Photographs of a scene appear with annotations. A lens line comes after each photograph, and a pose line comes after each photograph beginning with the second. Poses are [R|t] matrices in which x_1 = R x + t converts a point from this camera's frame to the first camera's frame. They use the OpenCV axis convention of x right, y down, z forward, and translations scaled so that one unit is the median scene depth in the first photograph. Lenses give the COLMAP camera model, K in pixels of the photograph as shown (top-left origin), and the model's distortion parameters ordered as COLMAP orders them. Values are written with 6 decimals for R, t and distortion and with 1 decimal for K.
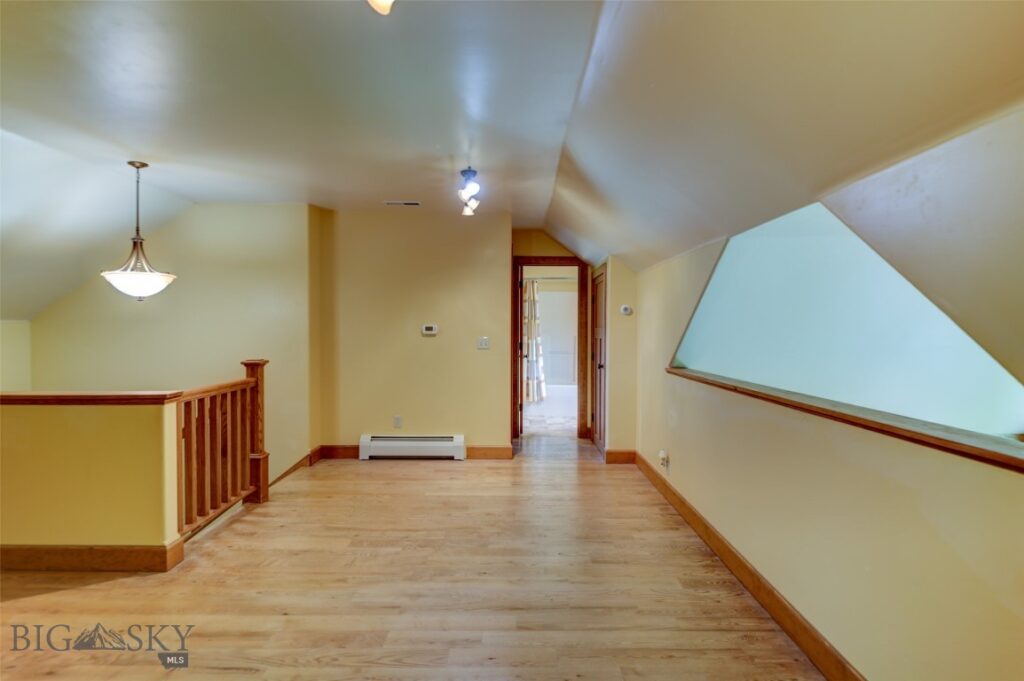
lens RADIAL K [[565.4, 0, 512.0], [0, 565.4, 340.5], [0, 0, 1]] dist [0.050388, -0.046253]
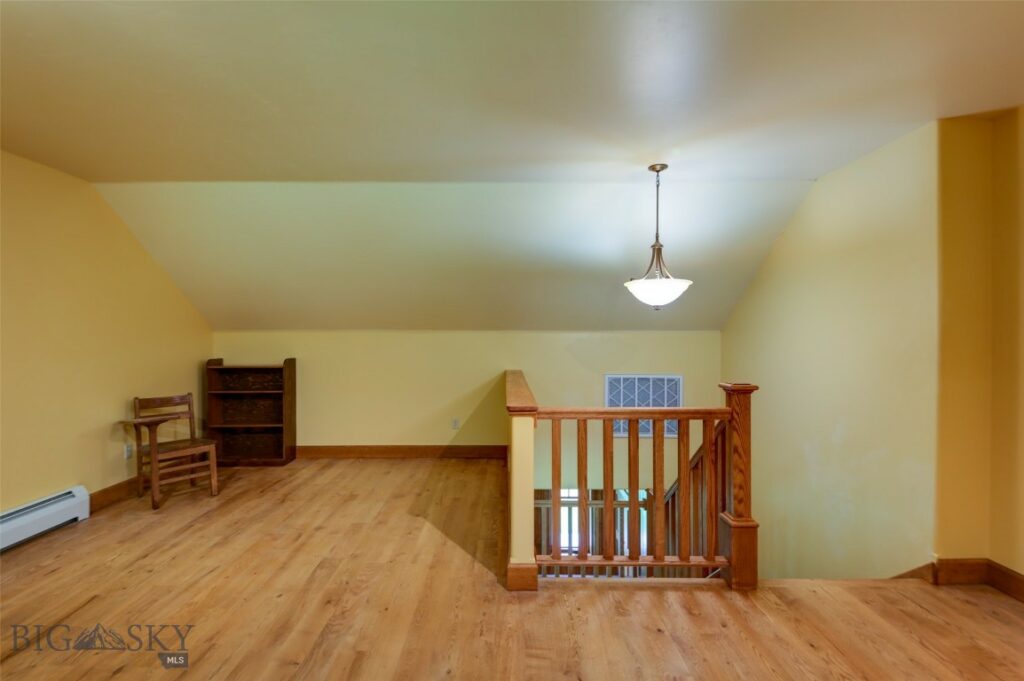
lens RADIAL K [[479.2, 0, 498.1], [0, 479.2, 339.6], [0, 0, 1]] dist [0.040080, -0.032077]
pose [[-0.003093, 0.004324, -0.999986, 0.200709], [-0.025390, 0.999668, 0.004401, -0.020478], [0.999673, 0.025403, -0.002982, 0.941314]]
